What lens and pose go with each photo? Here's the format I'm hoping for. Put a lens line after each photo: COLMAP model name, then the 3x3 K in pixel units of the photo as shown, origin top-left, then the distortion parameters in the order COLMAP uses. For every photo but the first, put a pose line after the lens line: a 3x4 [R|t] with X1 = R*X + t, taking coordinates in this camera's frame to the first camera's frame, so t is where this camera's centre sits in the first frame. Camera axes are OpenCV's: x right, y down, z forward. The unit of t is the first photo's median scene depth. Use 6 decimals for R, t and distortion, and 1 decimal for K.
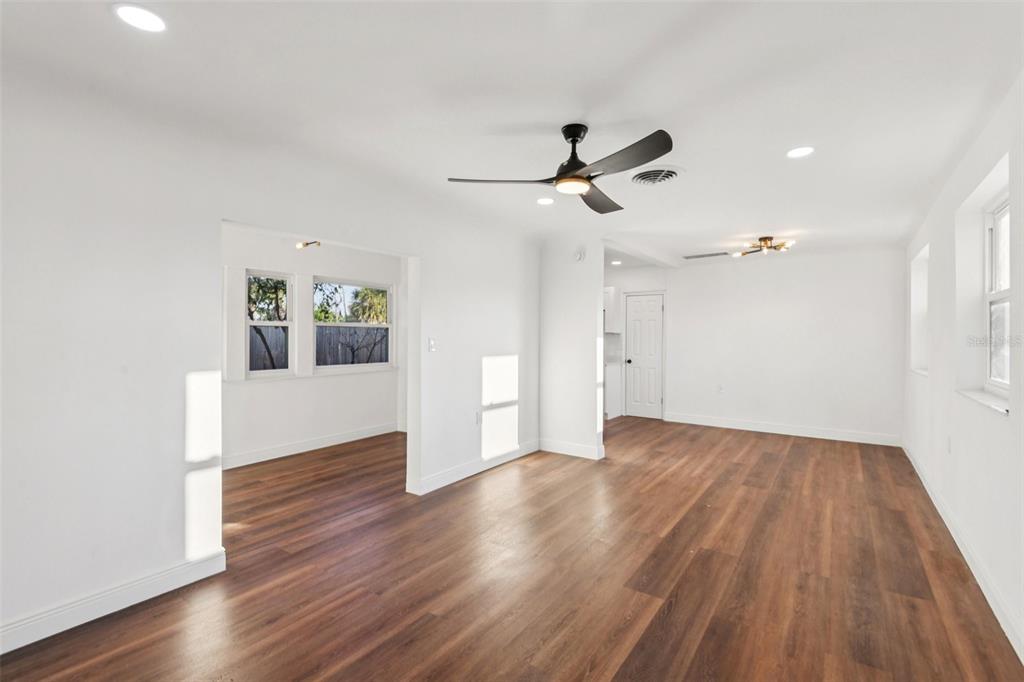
lens RADIAL K [[476.3, 0, 517.2], [0, 476.3, 333.7], [0, 0, 1]] dist [0.037800, -0.033362]
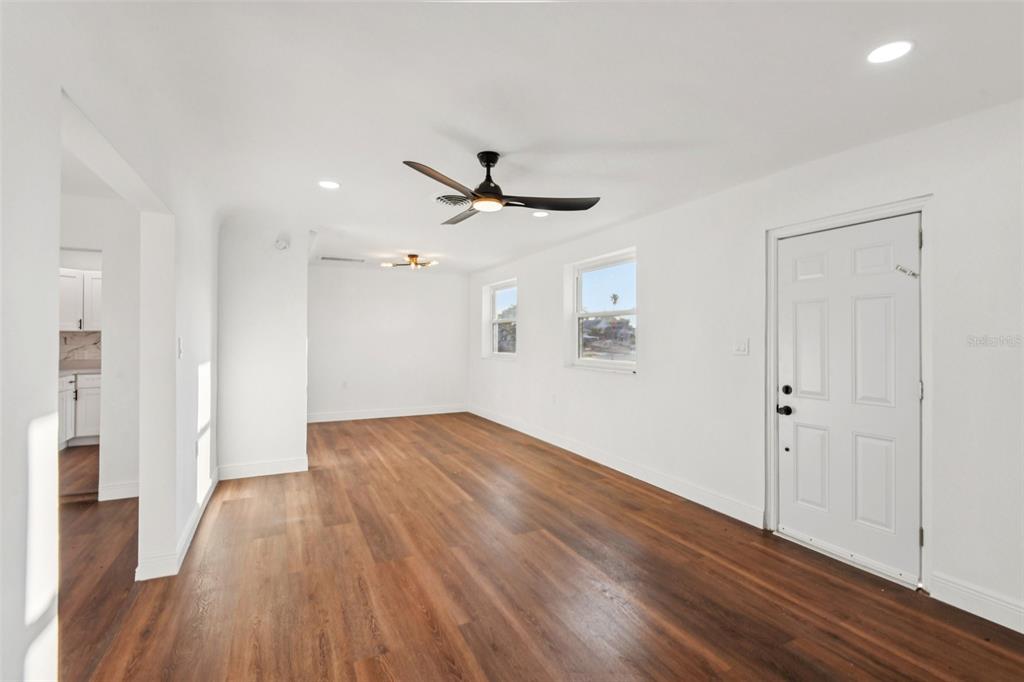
lens RADIAL K [[476.3, 0, 517.2], [0, 476.3, 333.7], [0, 0, 1]] dist [0.037800, -0.033362]
pose [[0.465484, 0.003500, 0.885049, -0.450191], [-0.004338, 0.999989, -0.001673, 0.001075], [-0.885045, -0.003061, 0.465495, 0.210283]]
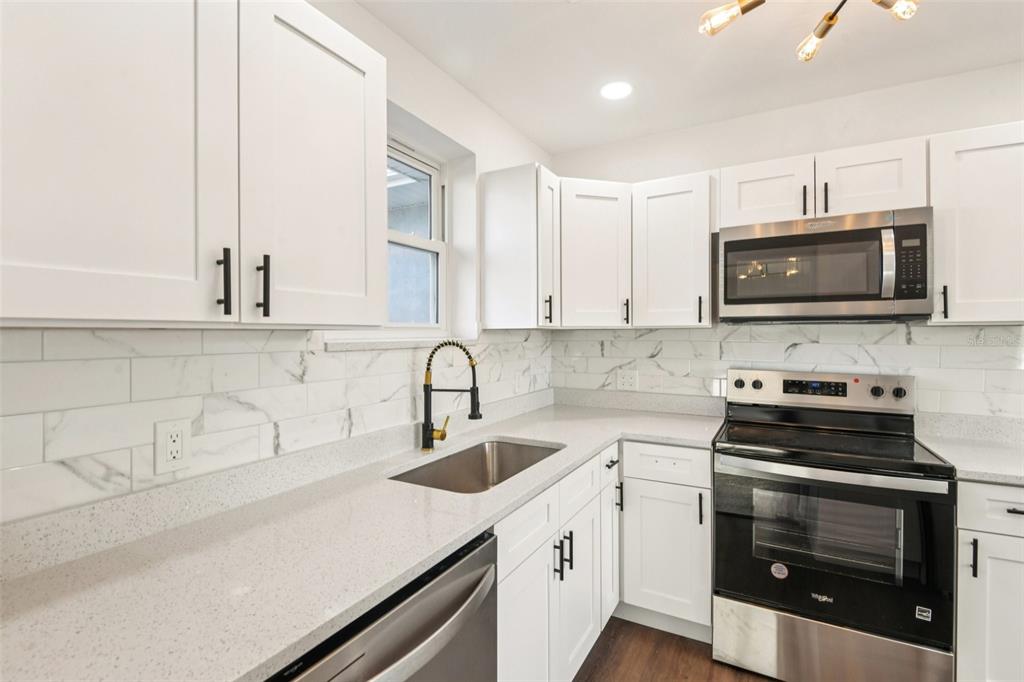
lens RADIAL K [[476.3, 0, 517.2], [0, 476.3, 333.7], [0, 0, 1]] dist [0.037800, -0.033362]
pose [[0.991346, -0.012478, 0.130682, -0.110819], [0.011234, 0.999884, 0.010249, -0.003528], [-0.130794, -0.008692, 0.991371, 1.155522]]
